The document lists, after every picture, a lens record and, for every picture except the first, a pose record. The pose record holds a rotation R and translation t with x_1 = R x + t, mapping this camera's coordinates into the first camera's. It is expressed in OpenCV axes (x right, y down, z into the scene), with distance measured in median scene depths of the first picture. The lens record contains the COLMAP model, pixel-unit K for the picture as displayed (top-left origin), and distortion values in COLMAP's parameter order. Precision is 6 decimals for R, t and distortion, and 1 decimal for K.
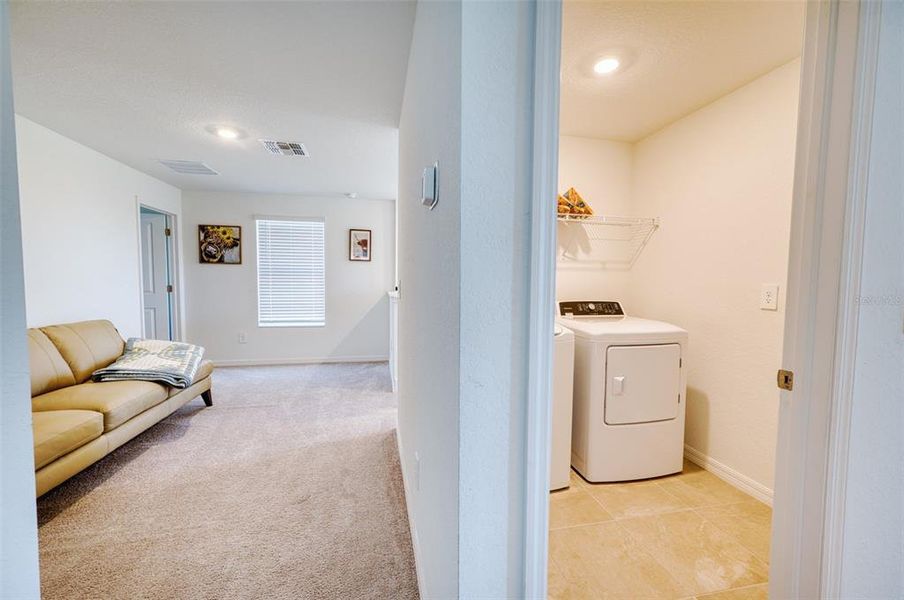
lens RADIAL K [[362.4, 0, 449.2], [0, 362.4, 289.0], [0, 0, 1]] dist [-0.000281, 0.000282]
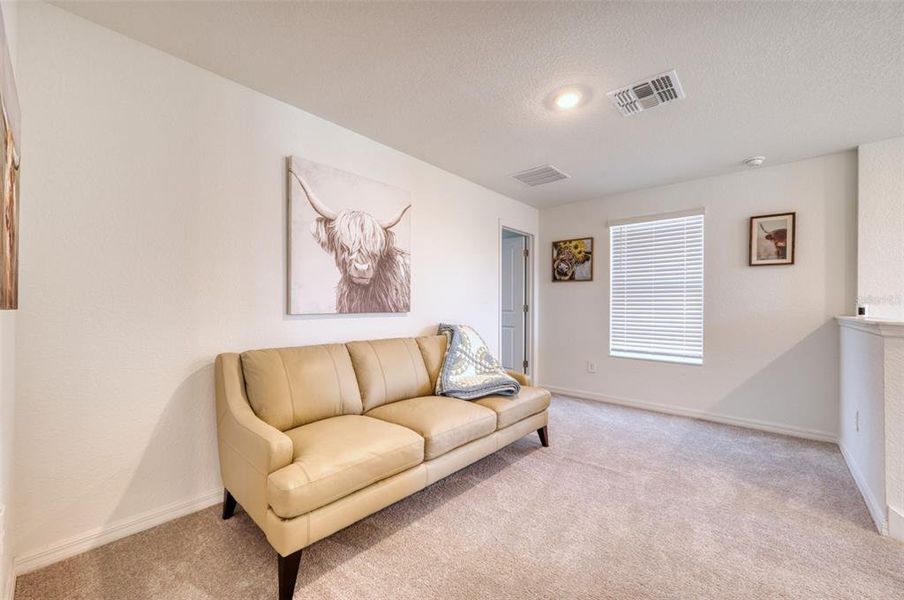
lens RADIAL K [[363.2, 0, 454.7], [0, 363.2, 312.5], [0, 0, 1]] dist [-0.000080, 0.000228]
pose [[0.611249, 0.011862, -0.791349, -0.091305], [-0.021471, 0.999768, -0.001598, 0.015439], [0.791147, 0.017968, 0.611362, 0.217689]]
